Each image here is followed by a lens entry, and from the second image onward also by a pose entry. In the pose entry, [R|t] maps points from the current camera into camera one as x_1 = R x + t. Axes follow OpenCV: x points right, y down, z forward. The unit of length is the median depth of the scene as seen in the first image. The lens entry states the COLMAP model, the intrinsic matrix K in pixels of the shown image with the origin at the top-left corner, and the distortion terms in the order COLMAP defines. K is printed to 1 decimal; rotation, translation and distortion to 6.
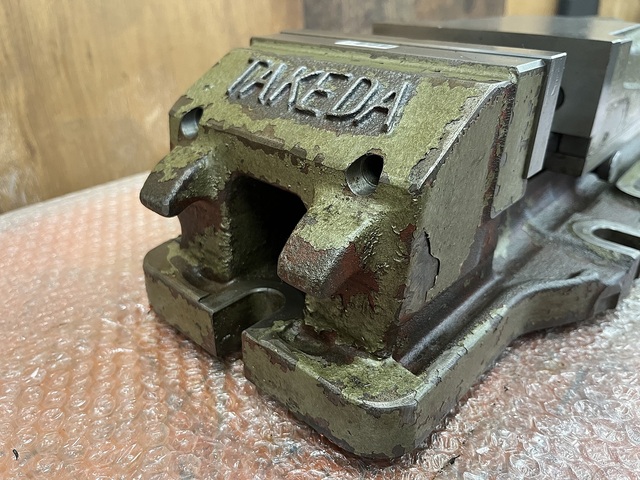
lens RADIAL K [[502.8, 0, 320.0], [0, 502.8, 240.0], [0, 0, 1]] dist [-0.009164, -0.009181]
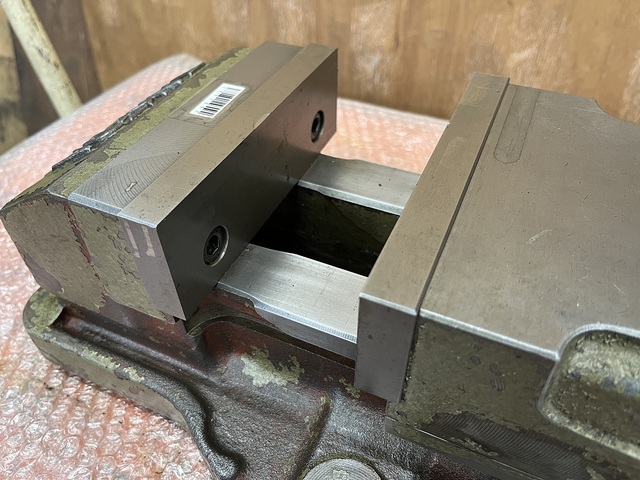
lens RADIAL K [[502.8, 0, 320.0], [0, 502.8, 240.0], [0, 0, 1]] dist [-0.009164, -0.009181]
pose [[0.288889, 0.651041, -0.701918, 0.467962], [-0.426528, 0.743918, 0.514451, -0.356606], [0.857098, 0.150768, 0.492597, 0.349456]]
